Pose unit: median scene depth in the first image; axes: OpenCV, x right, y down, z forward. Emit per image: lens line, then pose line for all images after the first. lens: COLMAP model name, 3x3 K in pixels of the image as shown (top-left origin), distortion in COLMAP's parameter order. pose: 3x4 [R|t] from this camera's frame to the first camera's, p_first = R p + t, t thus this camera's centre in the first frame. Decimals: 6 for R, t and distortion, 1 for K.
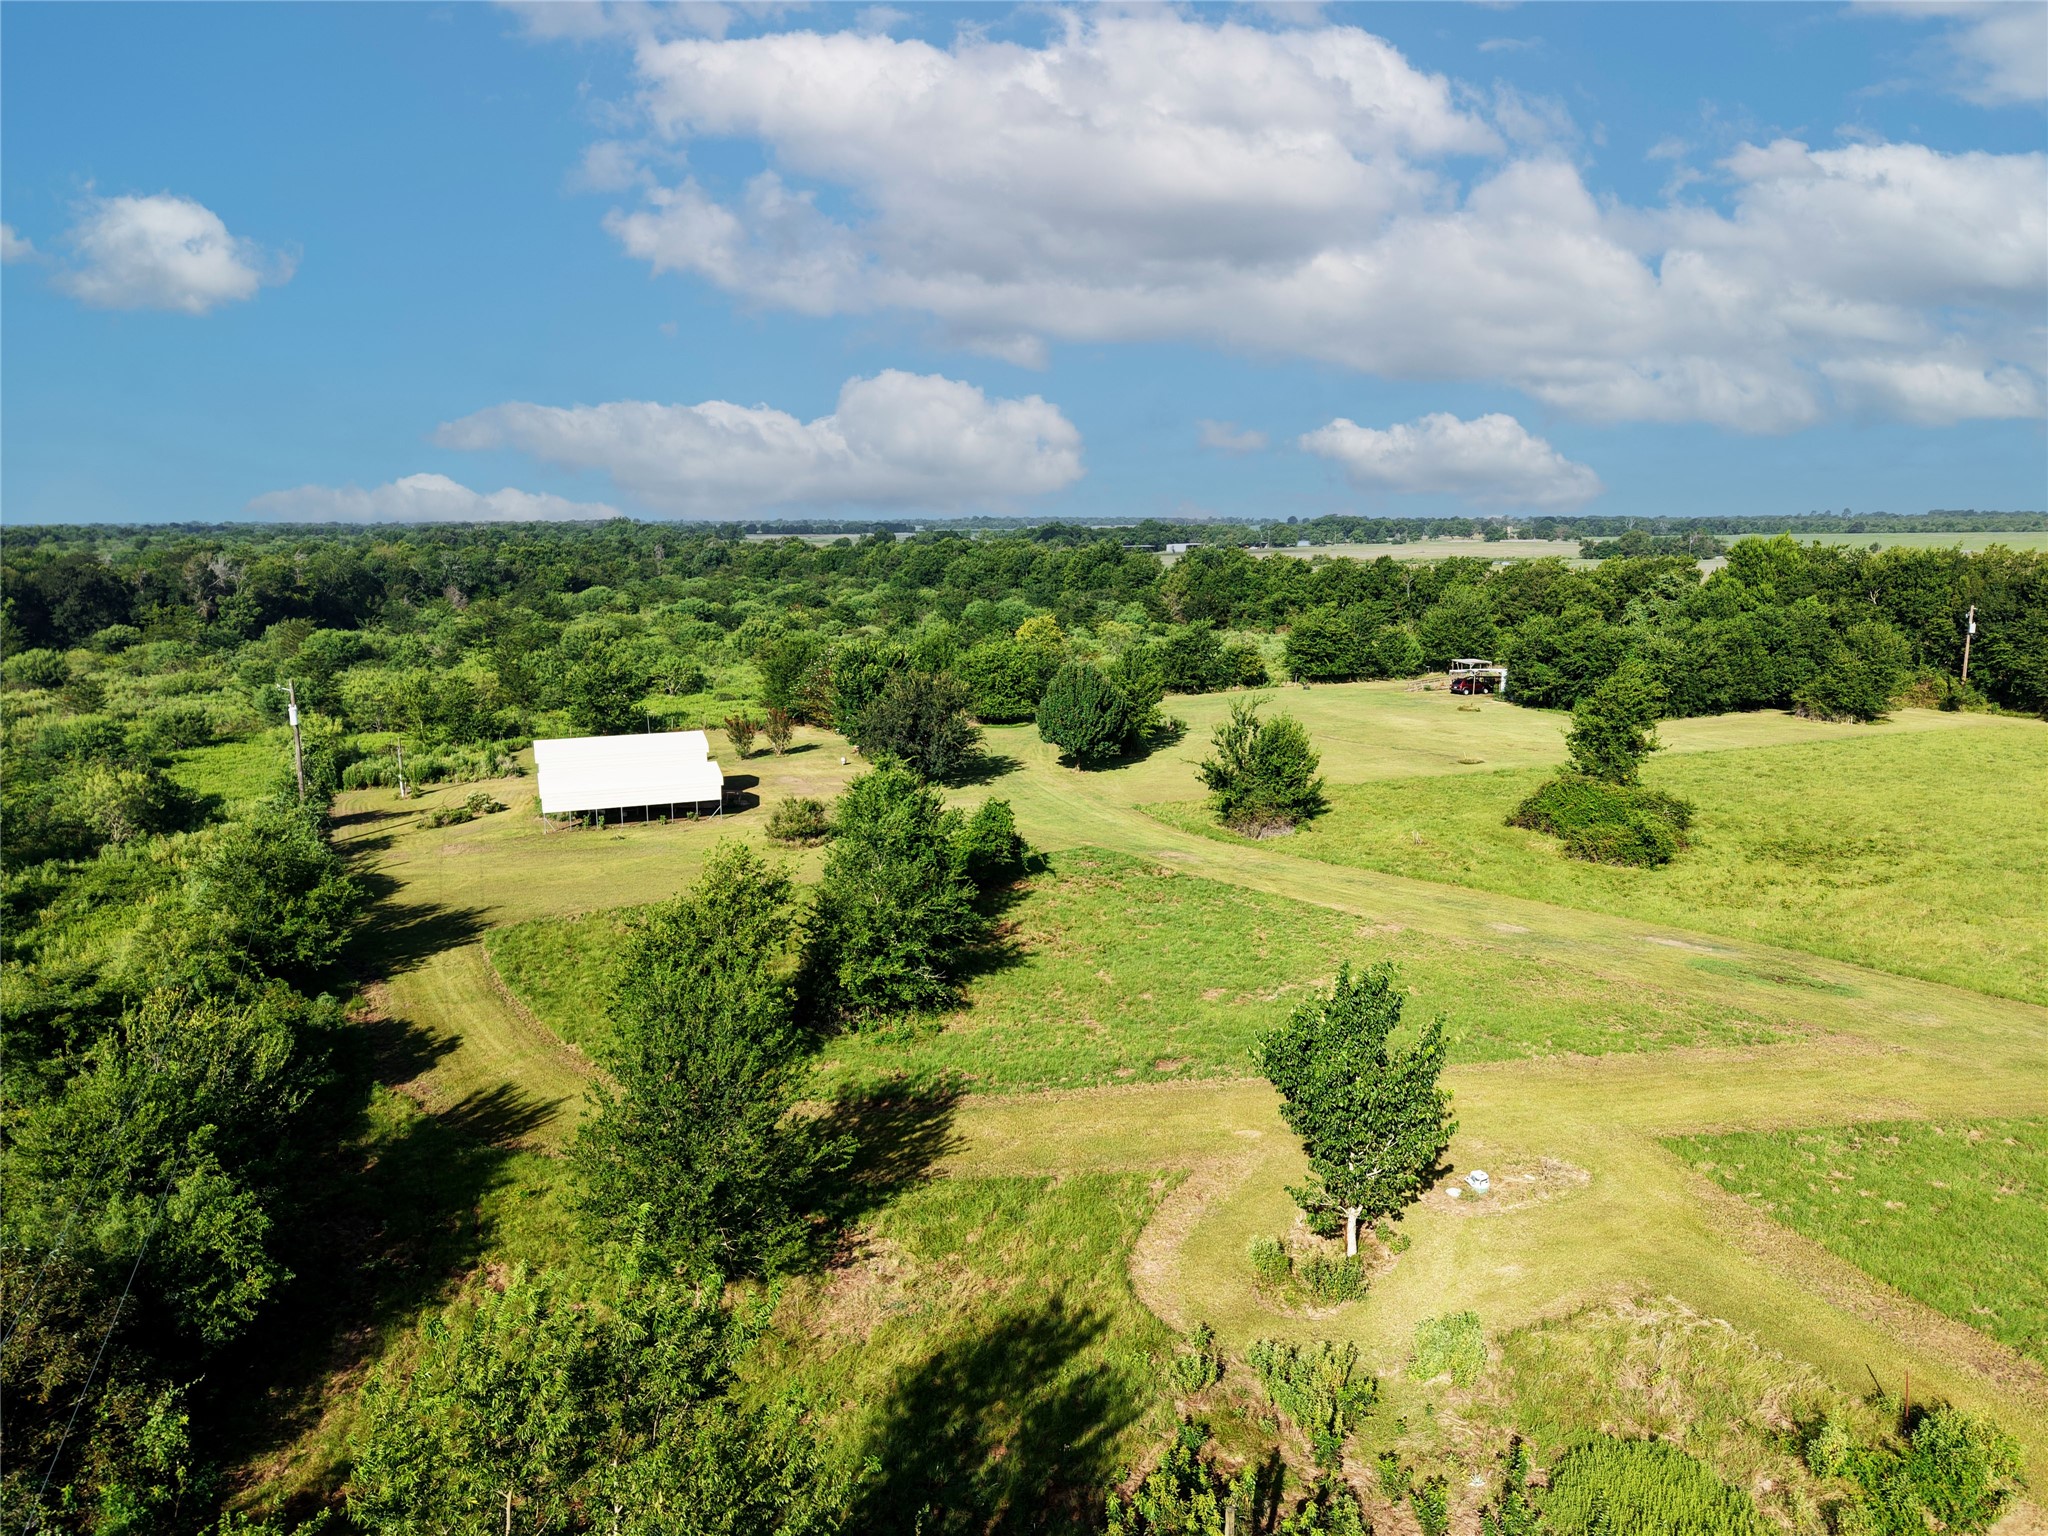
lens RADIAL K [[1413.7, 0, 975.5], [0, 1413.7, 768.7], [0, 0, 1]] dist [0.023314, -0.022700]
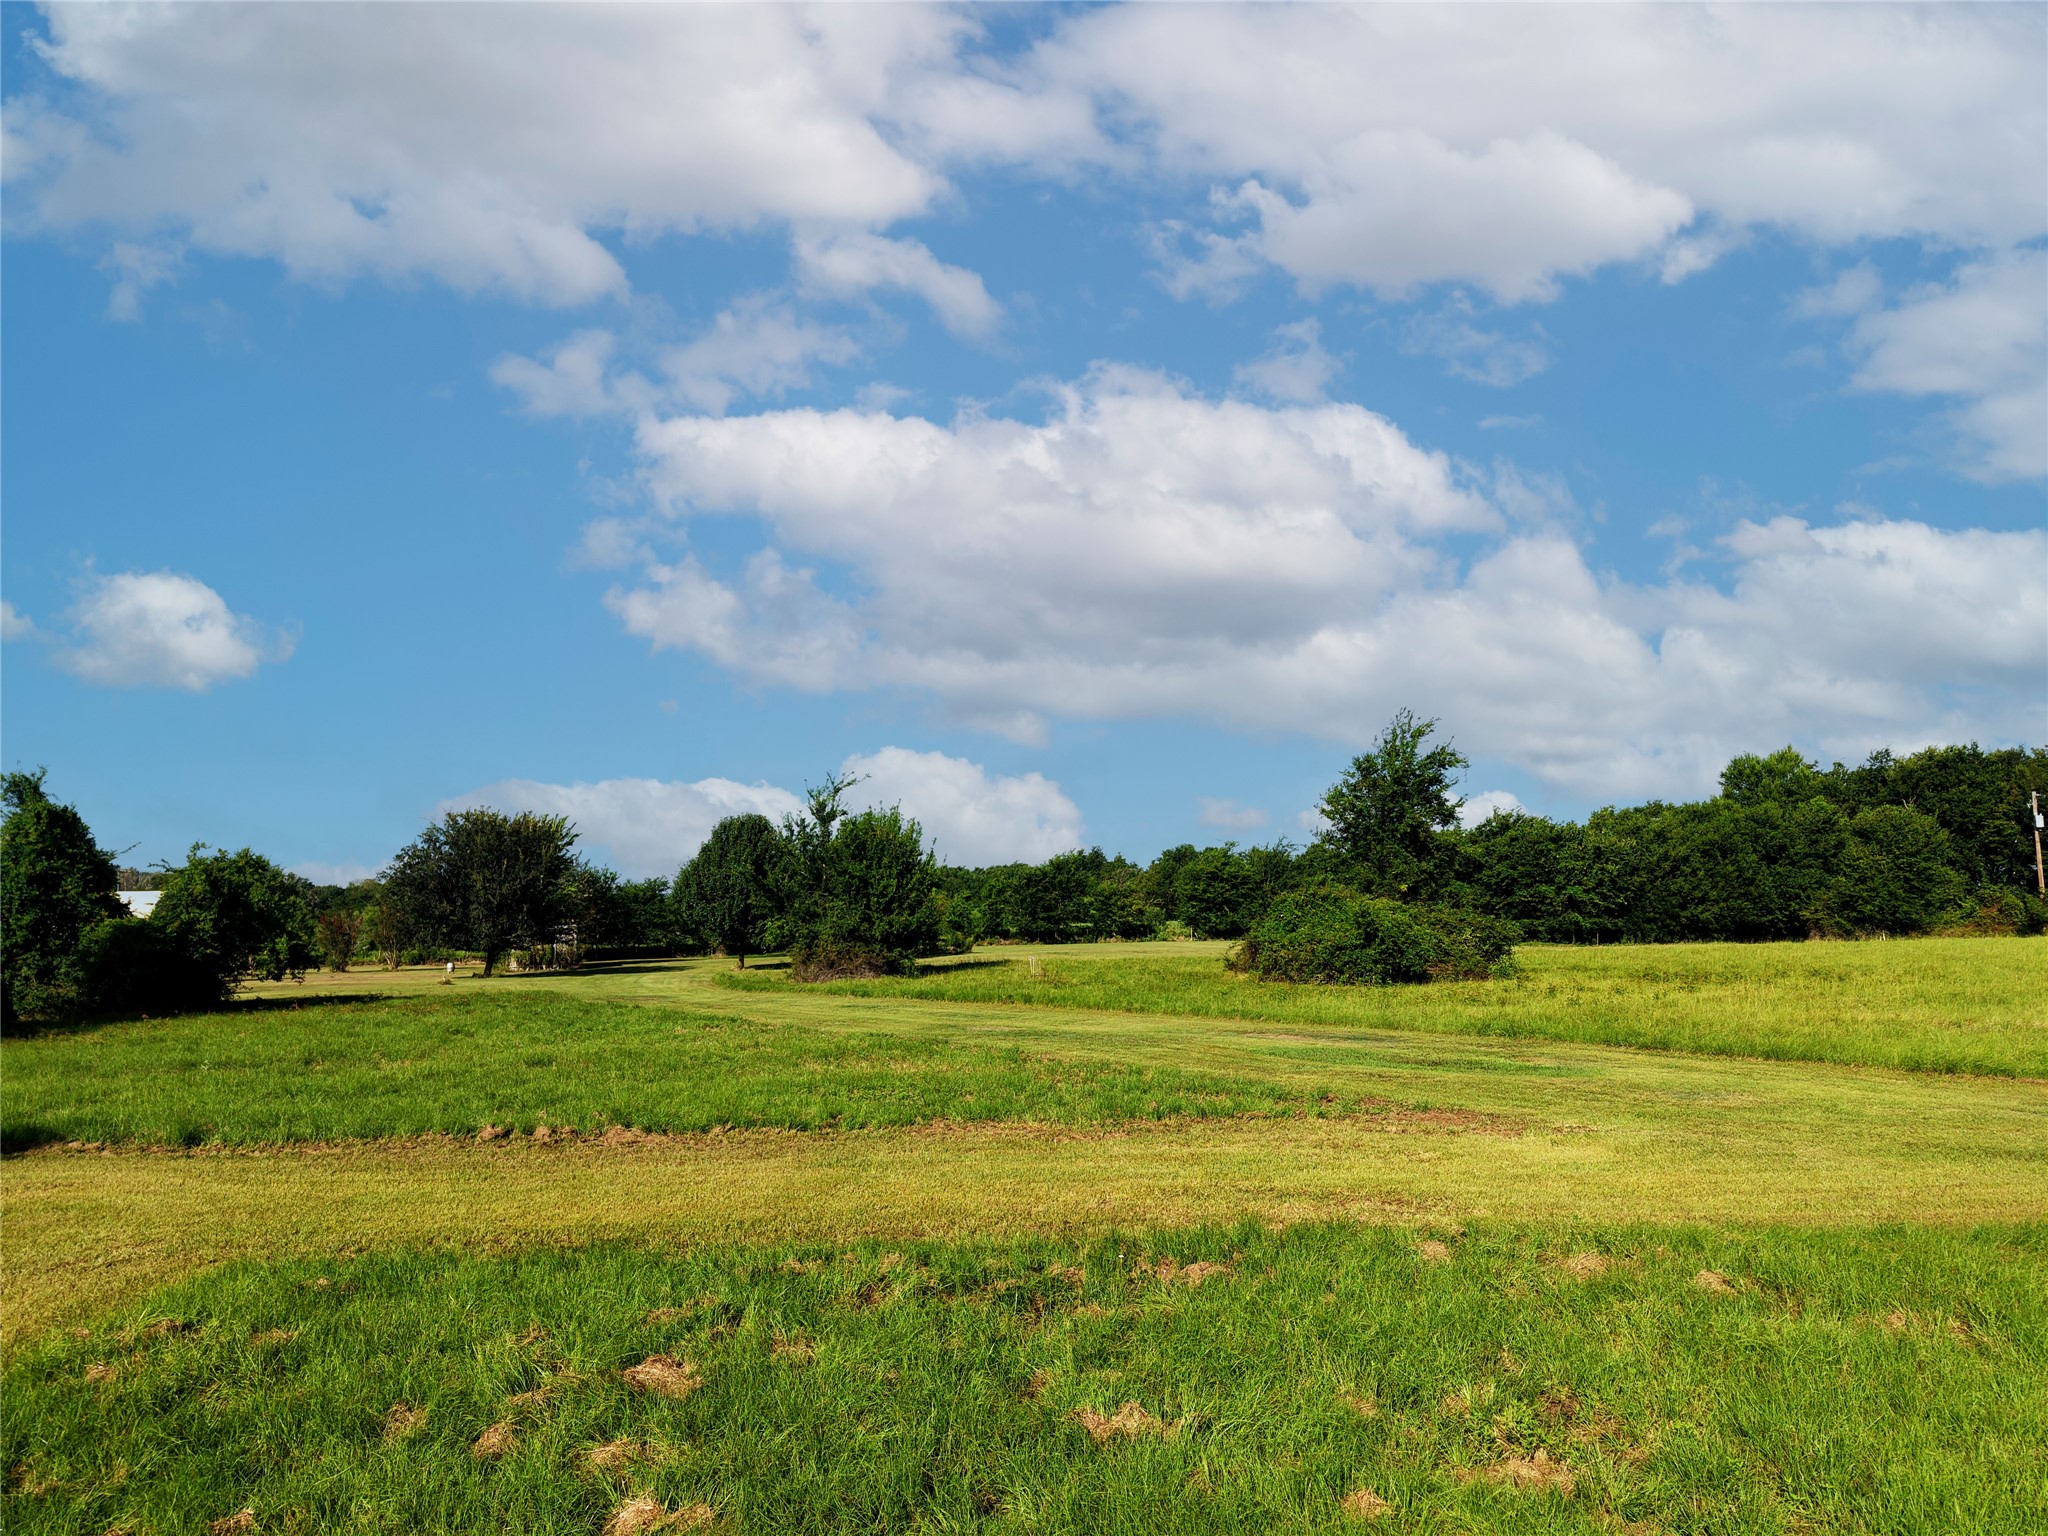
lens RADIAL K [[1413.7, 0, 975.5], [0, 1413.7, 768.7], [0, 0, 1]] dist [0.023314, -0.022700]
pose [[0.997474, -0.014247, -0.069595, 0.200499], [-0.005199, 0.962415, -0.271535, 0.078602], [0.070847, 0.271211, 0.959909, 0.242761]]
